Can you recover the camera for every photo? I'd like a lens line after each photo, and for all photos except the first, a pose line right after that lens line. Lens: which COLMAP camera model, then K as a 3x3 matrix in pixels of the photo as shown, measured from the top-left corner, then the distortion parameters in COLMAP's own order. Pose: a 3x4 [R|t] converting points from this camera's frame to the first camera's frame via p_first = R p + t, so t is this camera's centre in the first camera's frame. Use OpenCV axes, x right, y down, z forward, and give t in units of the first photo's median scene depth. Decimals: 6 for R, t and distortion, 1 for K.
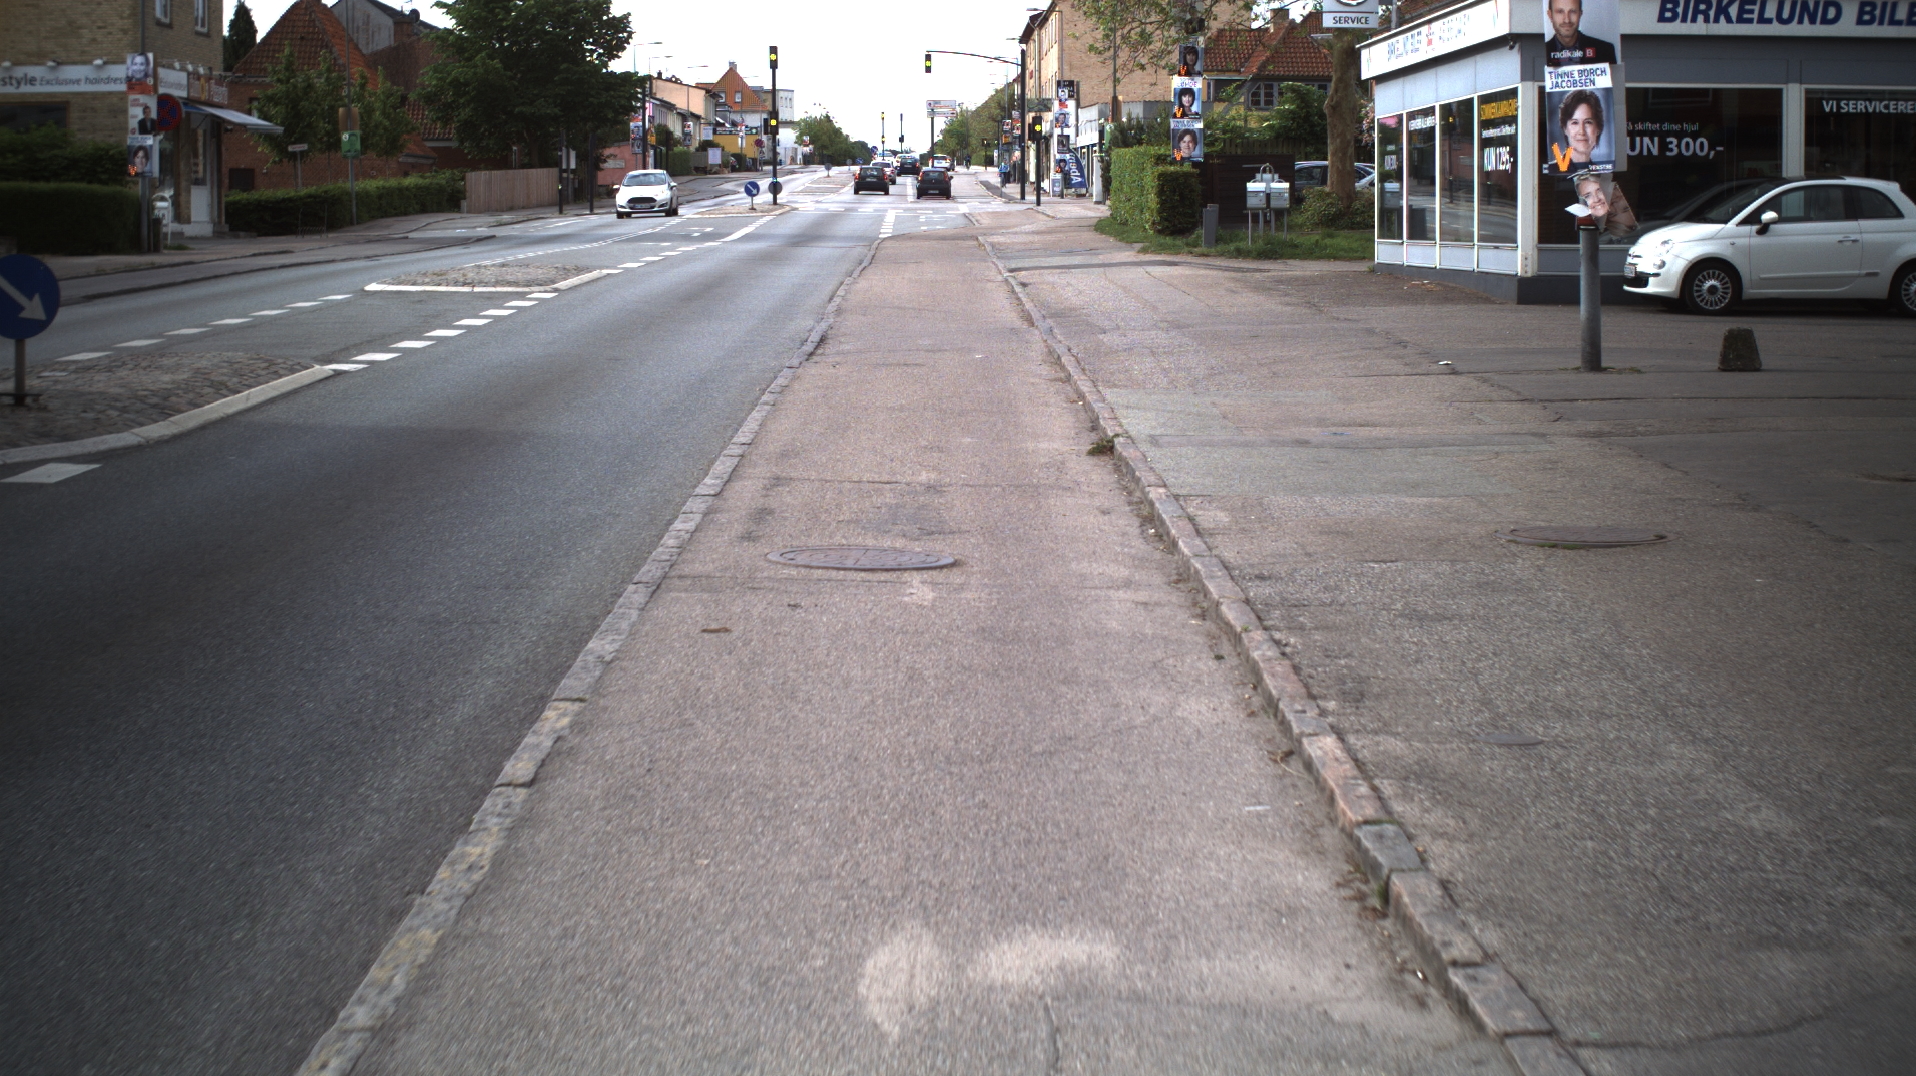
lens RADIAL K [[3412.8, 0, 952.8], [0, 3412.8, 549.4], [0, 0, 1]] dist [-0.267685, 0.000000]
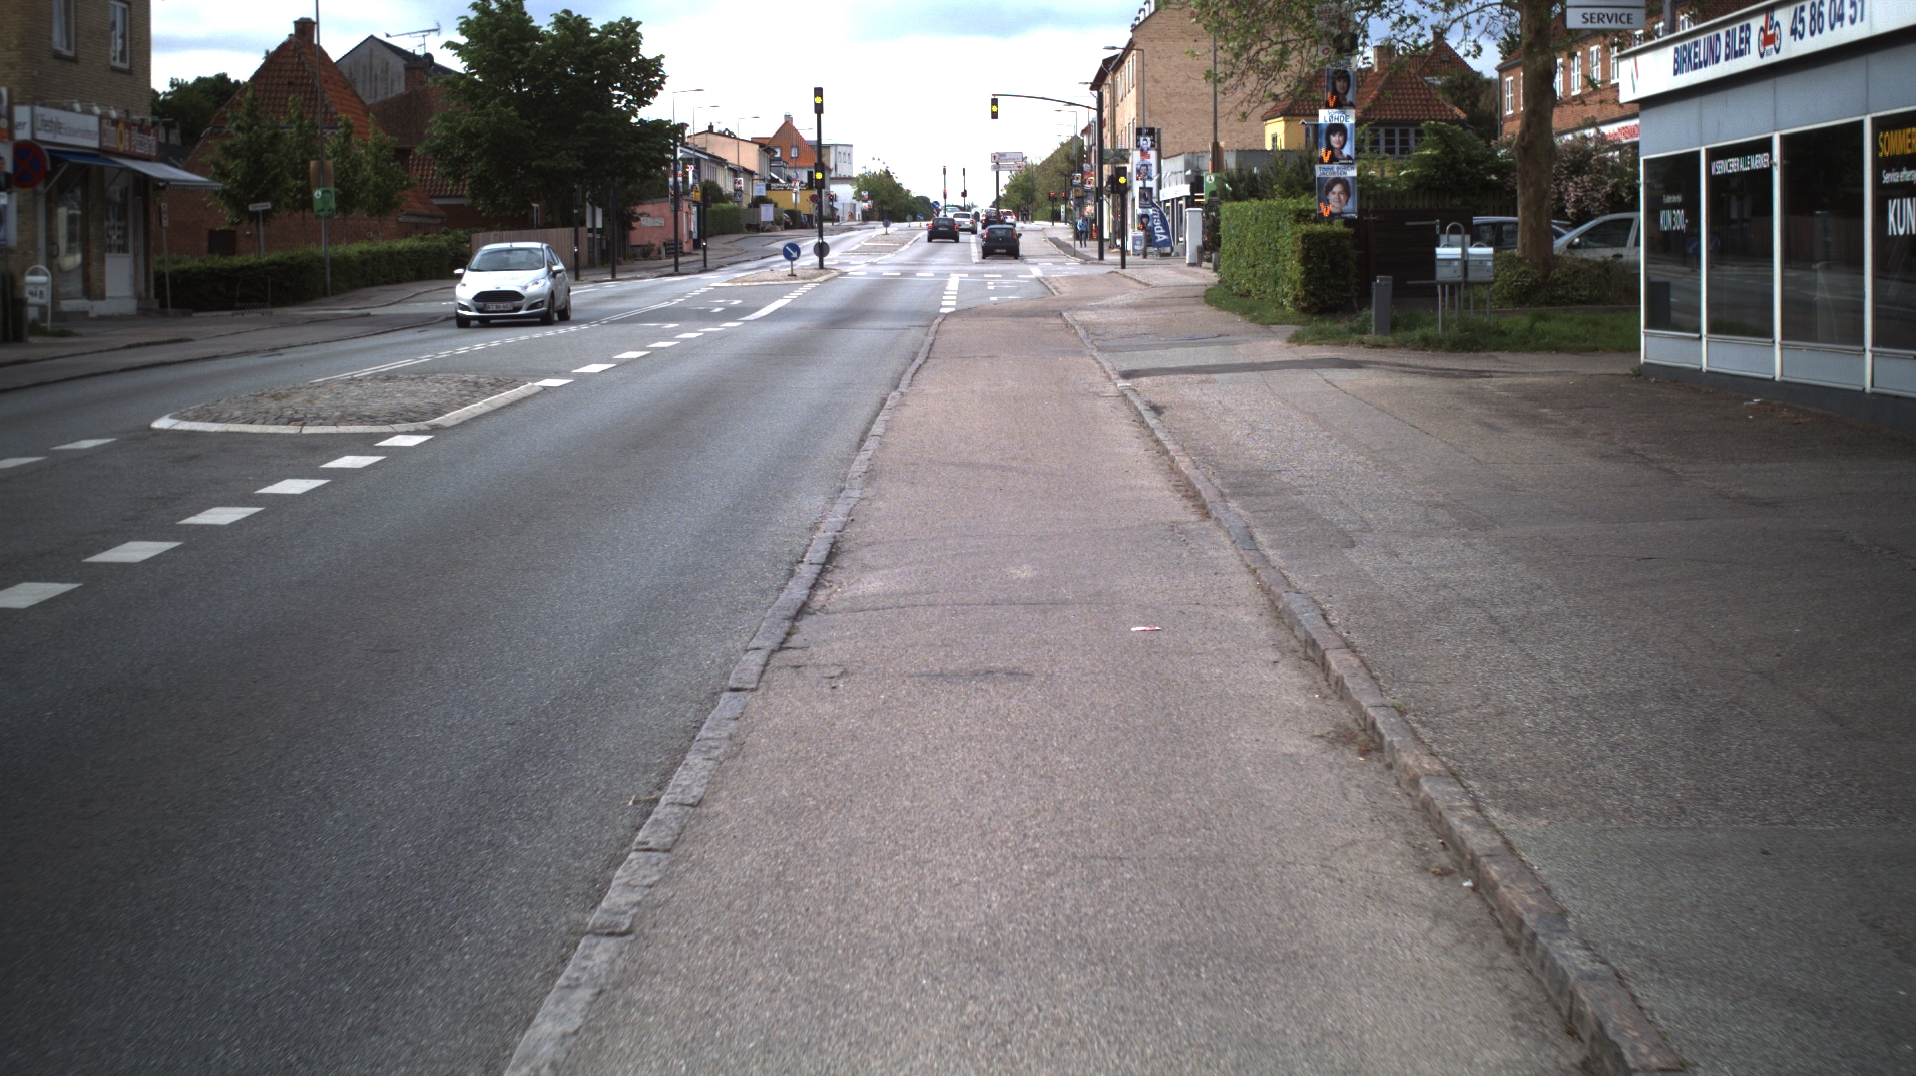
lens RADIAL K [[3412.8, 0, 957.2], [0, 3412.8, 525.6], [0, 0, 1]] dist [-0.267685, 0.000000]
pose [[0.999833, -0.005346, -0.017479, -0.004878], [0.004941, 0.999721, -0.023119, -0.030376], [0.017598, 0.023029, 0.999580, 0.256993]]
